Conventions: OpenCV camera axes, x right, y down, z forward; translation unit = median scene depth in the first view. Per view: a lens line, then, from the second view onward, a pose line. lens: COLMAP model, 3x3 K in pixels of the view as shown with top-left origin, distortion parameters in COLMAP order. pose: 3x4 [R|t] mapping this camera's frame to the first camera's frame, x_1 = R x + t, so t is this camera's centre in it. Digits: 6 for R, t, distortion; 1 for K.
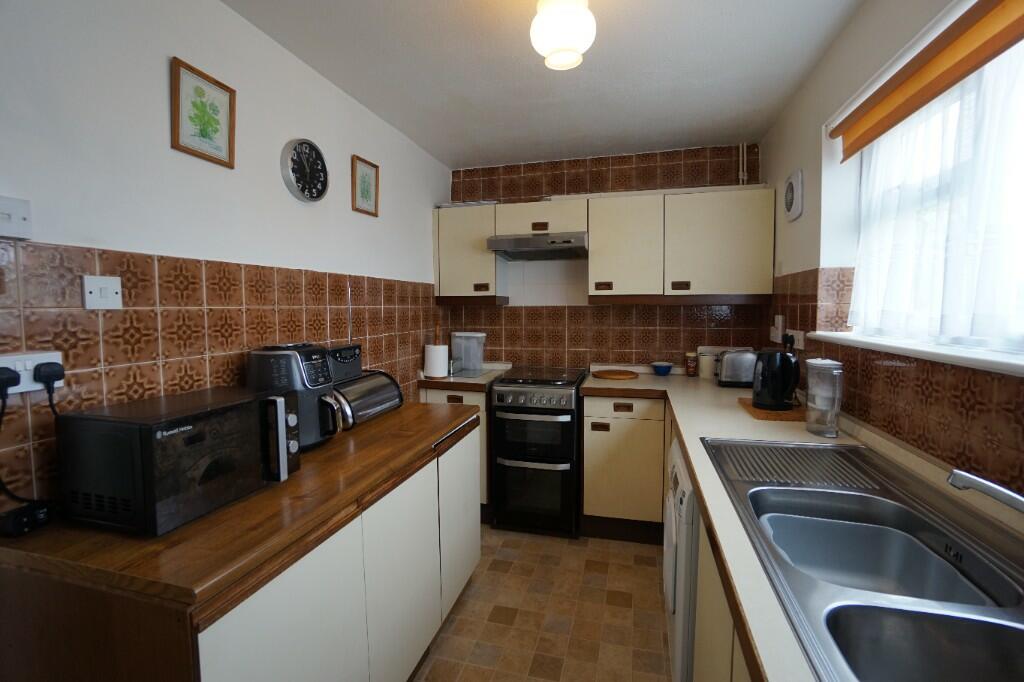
lens RADIAL K [[457.7, 0, 517.3], [0, 457.7, 339.1], [0, 0, 1]] dist [-0.047428, 0.015606]
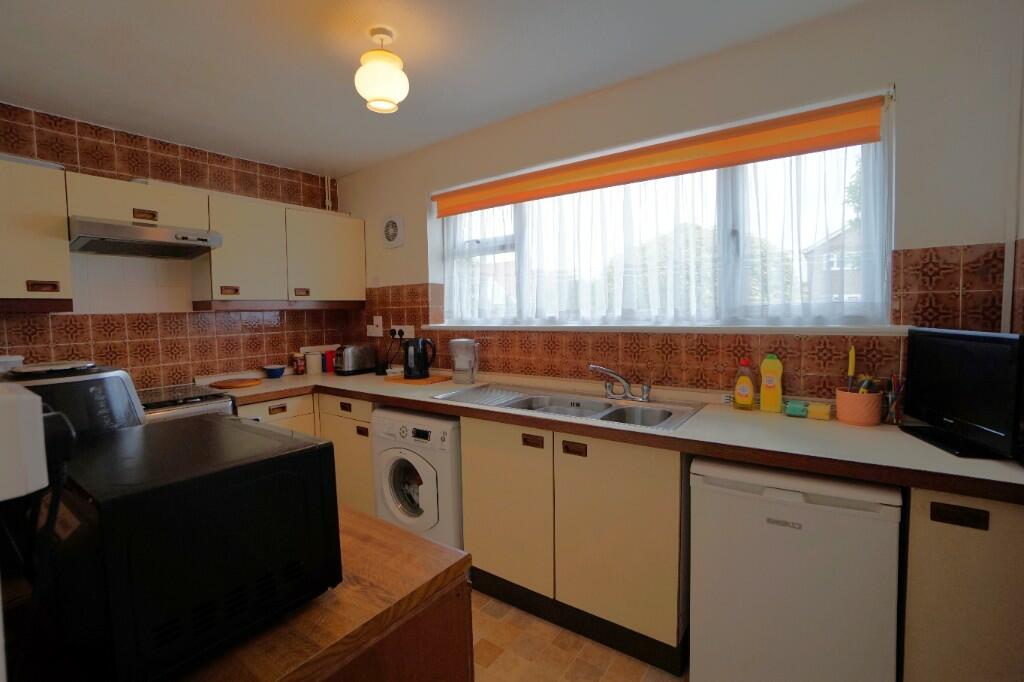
lens RADIAL K [[457.7, 0, 517.3], [0, 457.7, 341.5], [0, 0, 1]] dist [-0.047428, 0.015606]
pose [[0.353462, -0.068445, 0.932942, -0.474951], [0.084920, 0.995549, 0.040865, 0.001863], [-0.931587, 0.064781, 0.357701, 0.113424]]
